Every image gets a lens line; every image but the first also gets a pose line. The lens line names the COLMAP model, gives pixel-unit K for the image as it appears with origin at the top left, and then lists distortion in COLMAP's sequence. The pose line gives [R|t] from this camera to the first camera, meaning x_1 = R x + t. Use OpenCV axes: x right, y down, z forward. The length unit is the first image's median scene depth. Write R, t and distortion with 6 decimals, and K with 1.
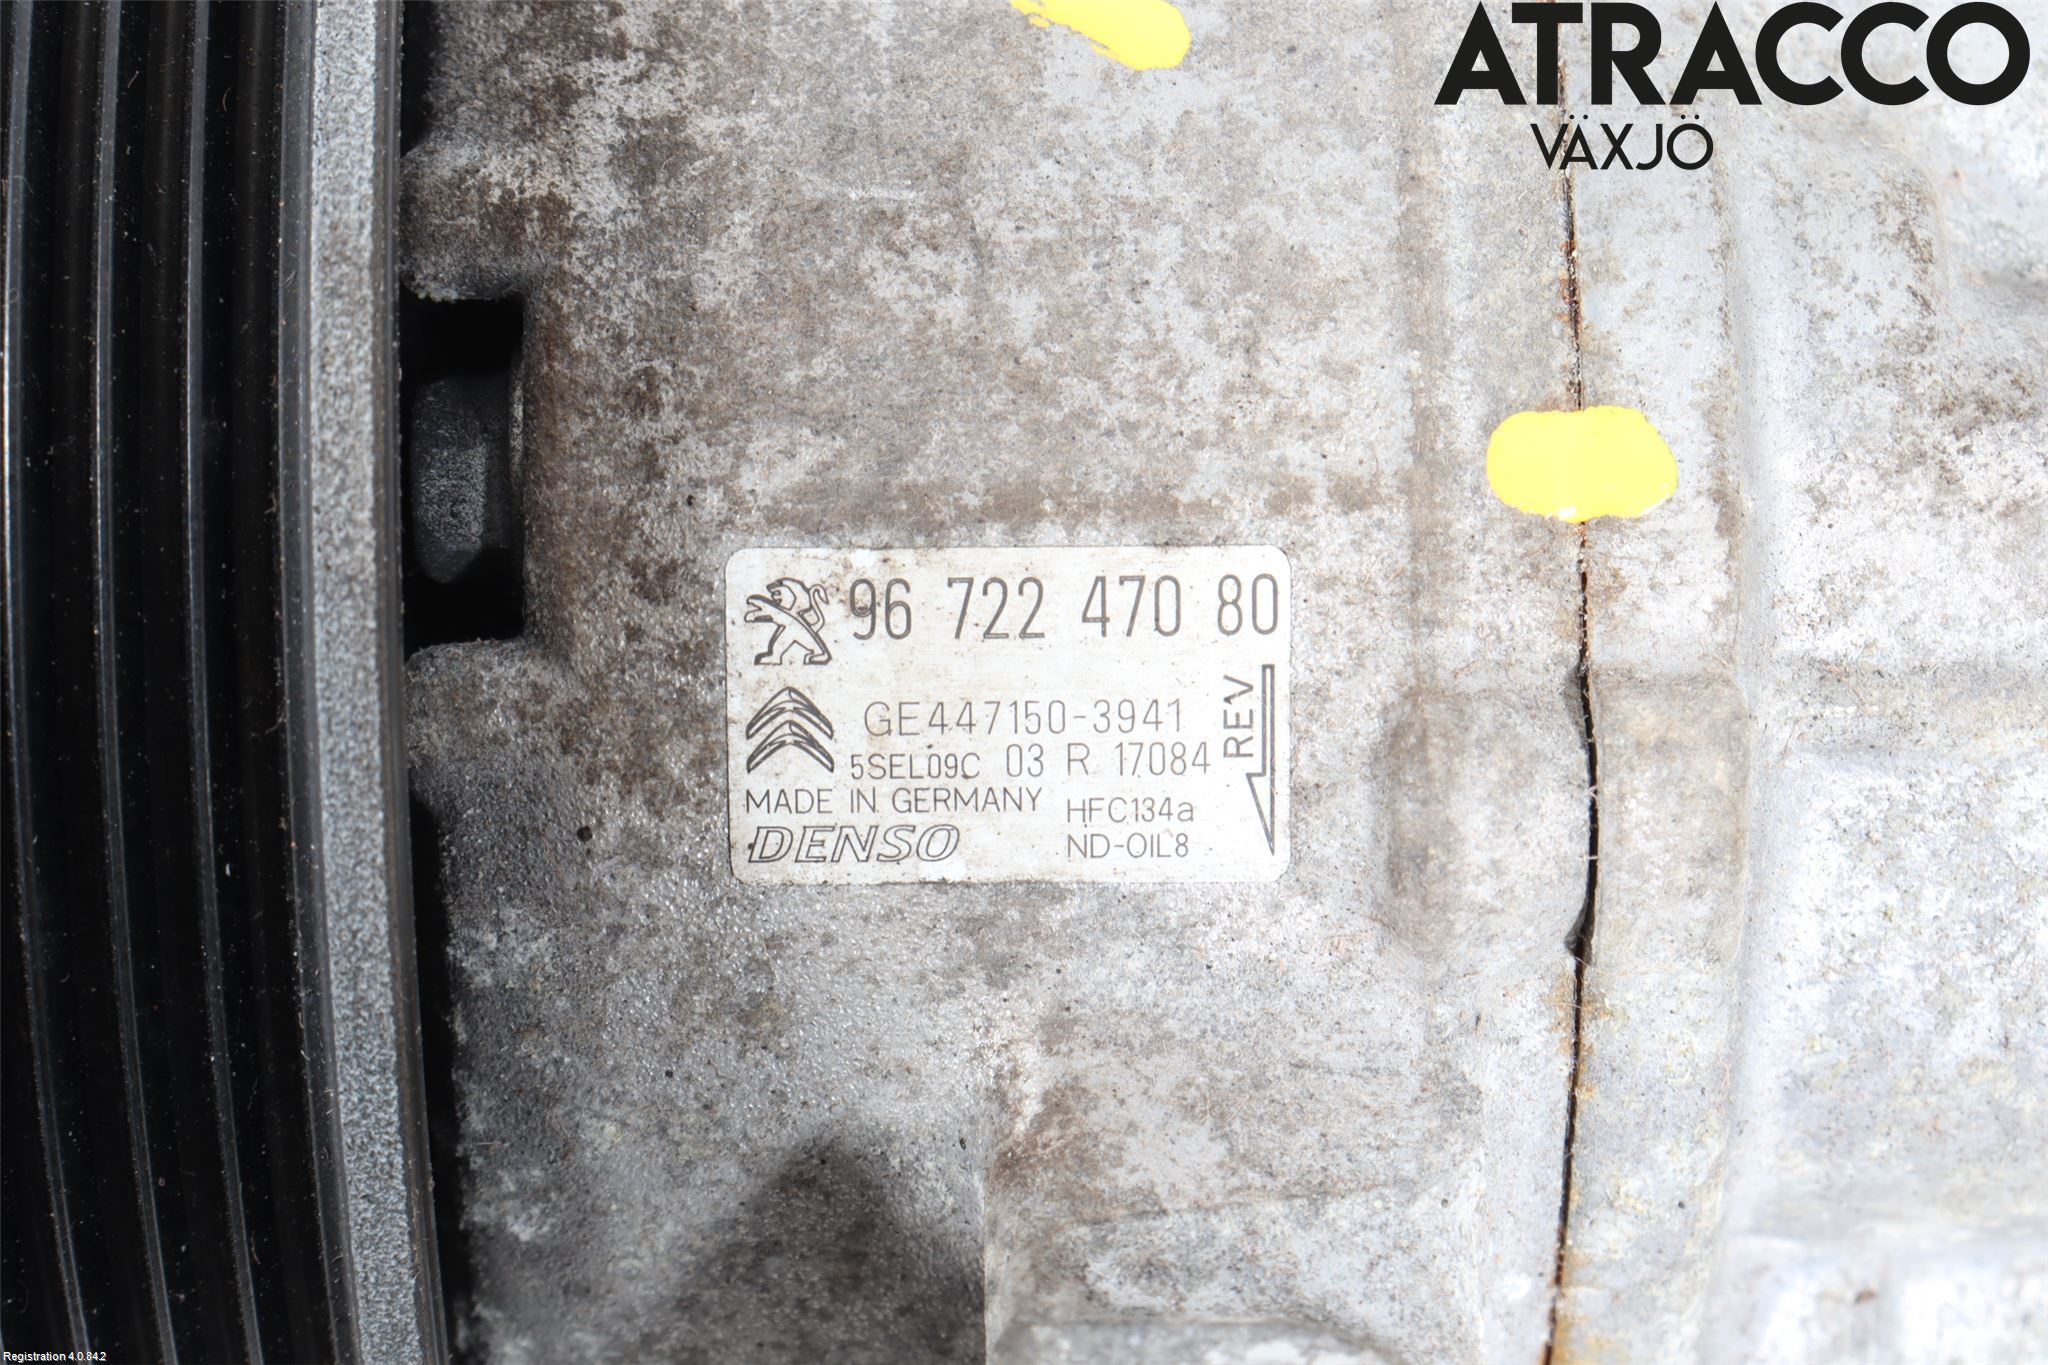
lens RADIAL K [[5214.5, 0, 1023.9], [0, 5214.5, 682.0], [0, 0, 1]] dist [0.039108, 0.000000]
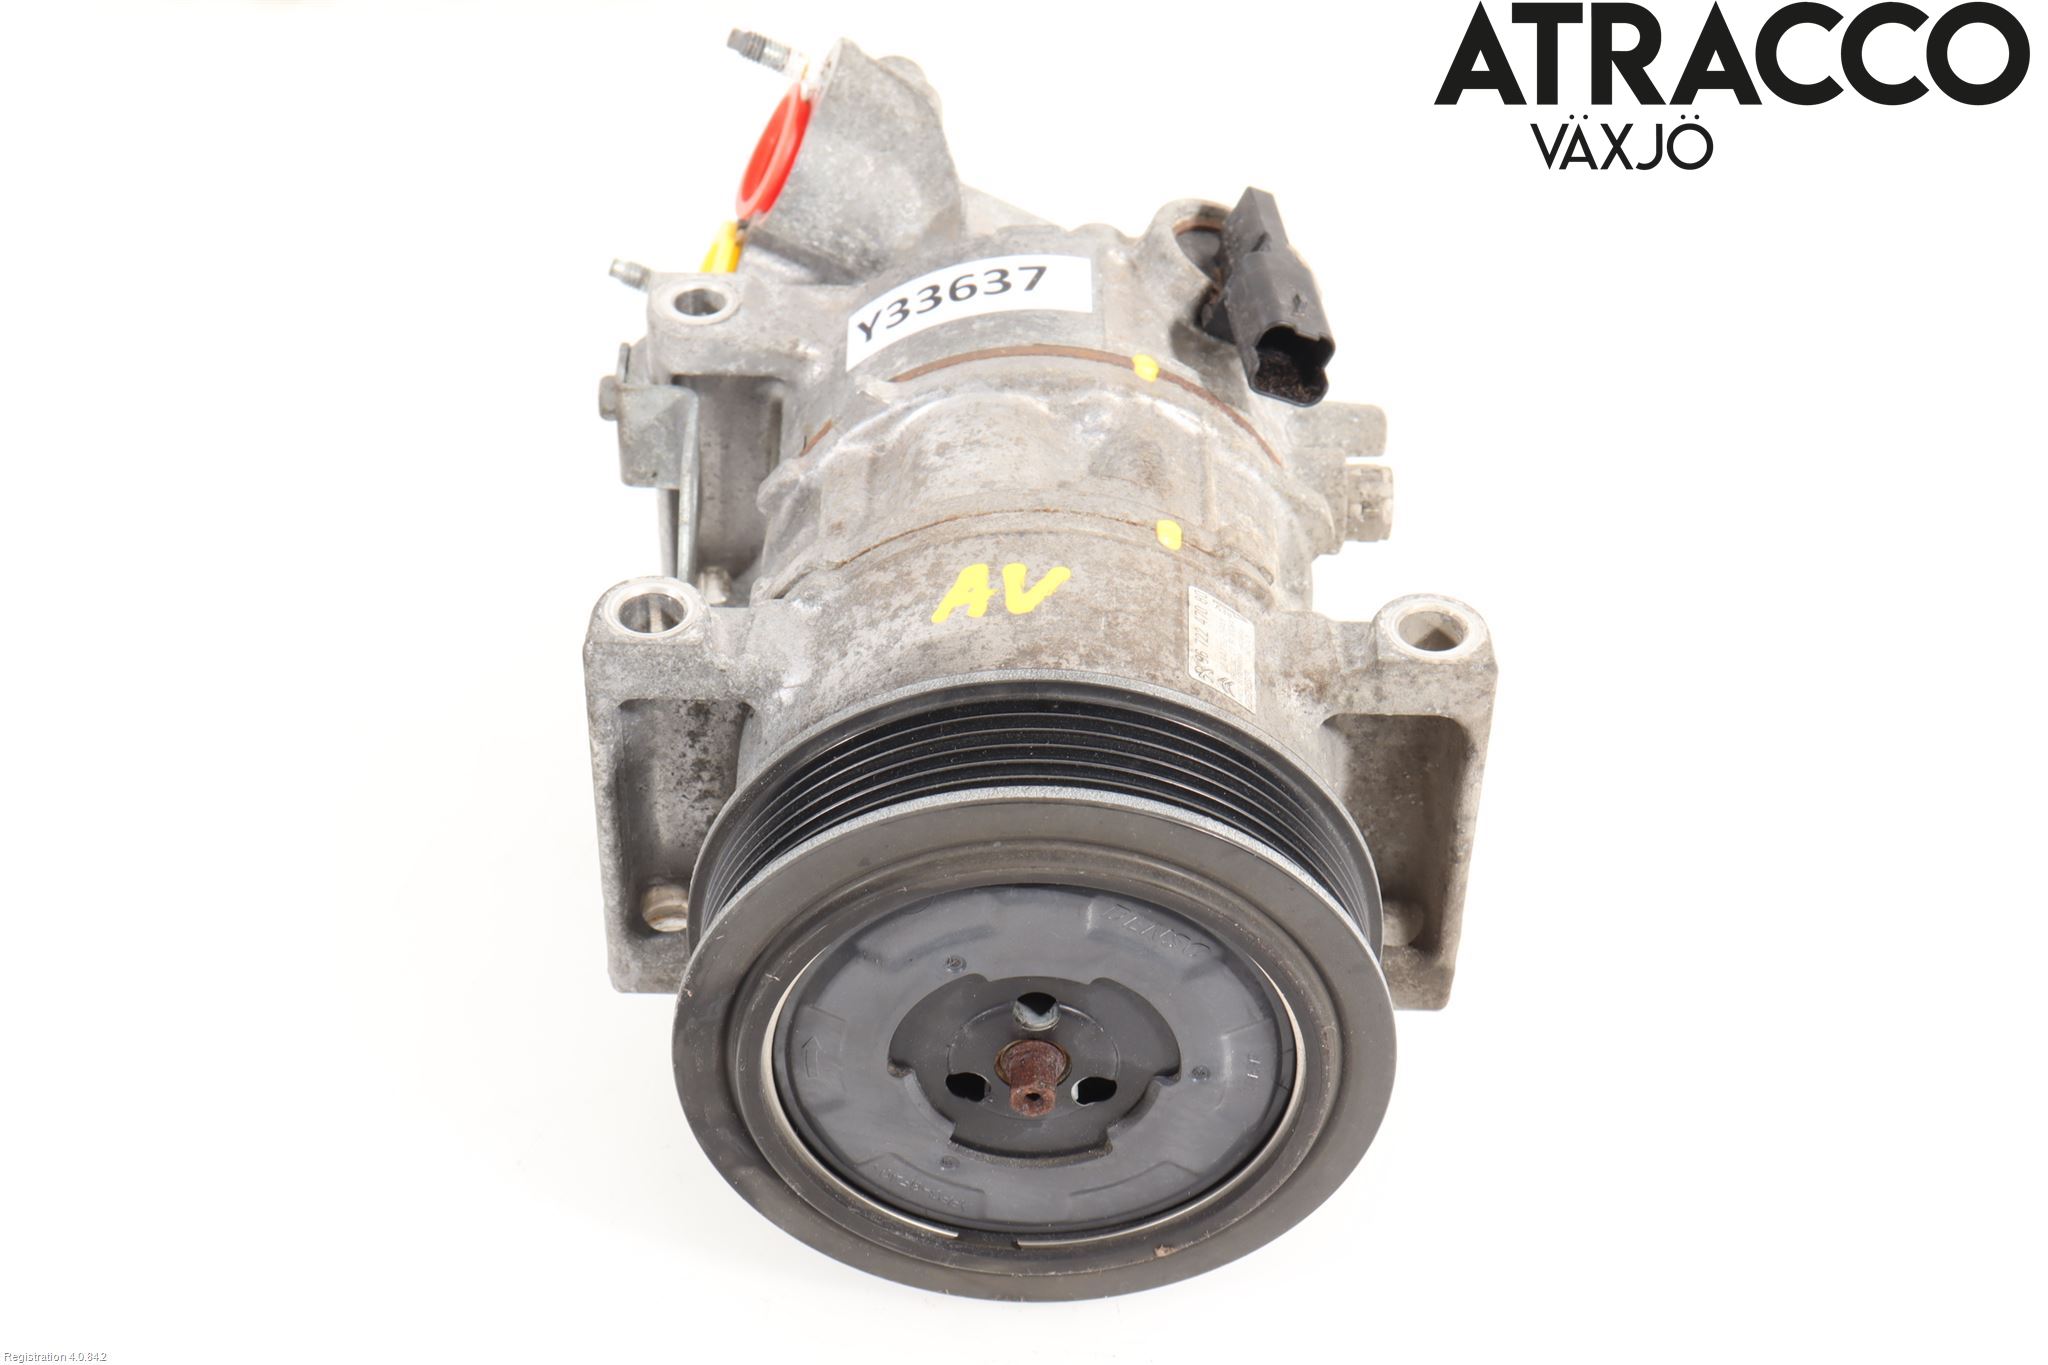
lens RADIAL K [[3293.8, 0, 1026.5], [0, 3293.8, 683.3], [0, 0, 1]] dist [-0.060396, 0.000000]
pose [[0.033128, -0.644160, 0.764173, -1.947177], [0.873689, 0.389968, 0.290848, -0.845804], [-0.485355, 0.658015, 0.575714, -0.357683]]
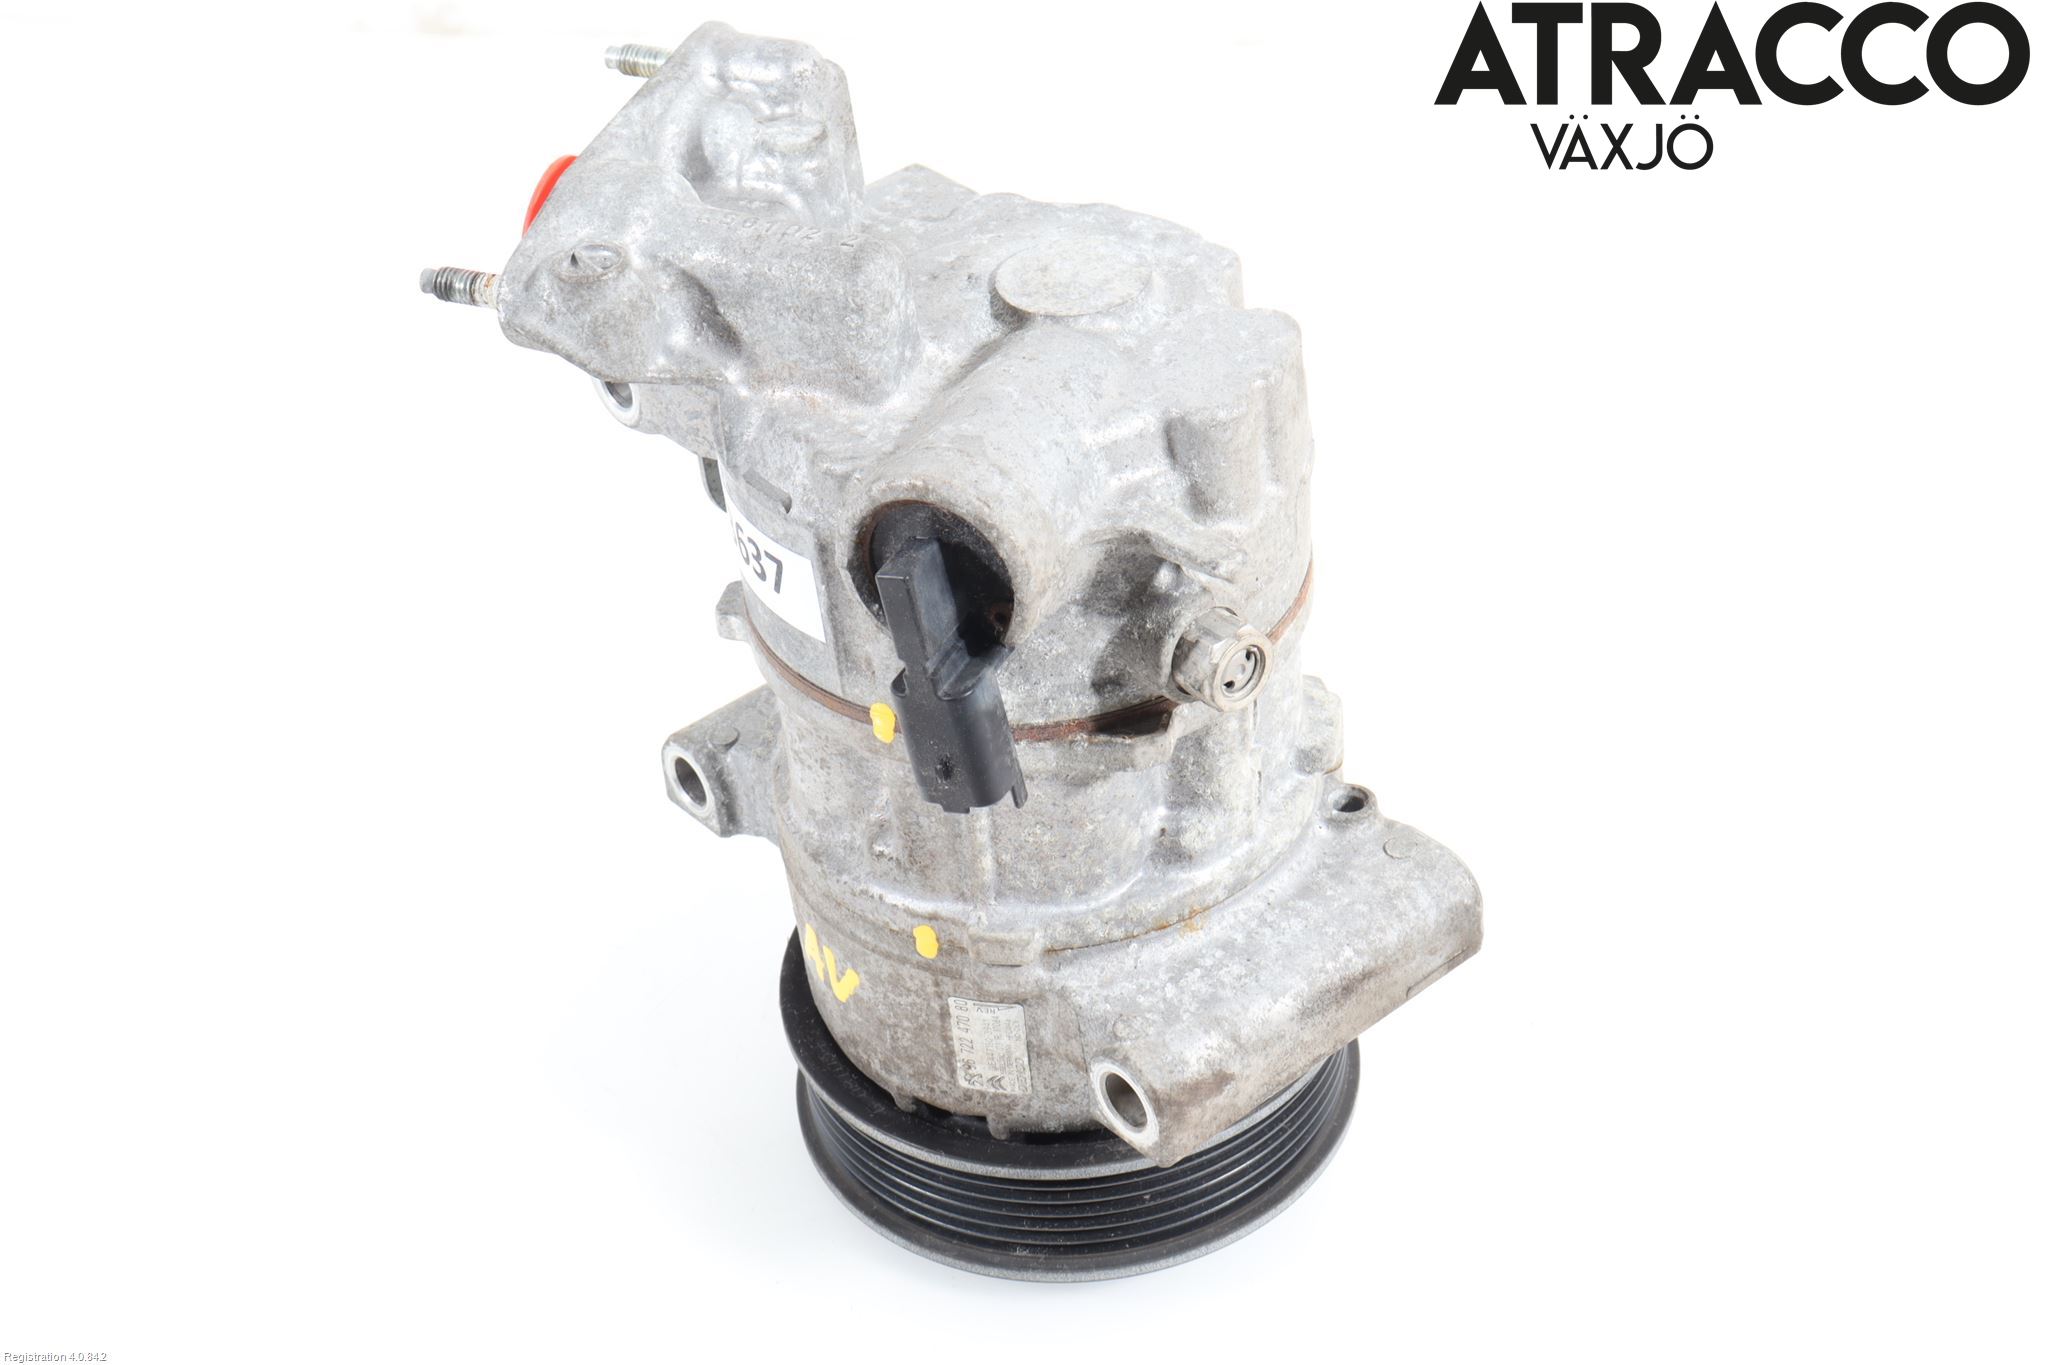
lens RADIAL K [[3293.8, 0, 1022.4], [0, 3293.8, 681.6], [0, 0, 1]] dist [-0.060396, 0.000000]
pose [[-0.072568, -0.786813, -0.612910, 1.953992], [0.927792, 0.172240, -0.330960, 0.904422], [0.365972, -0.592671, 0.717500, -0.813432]]
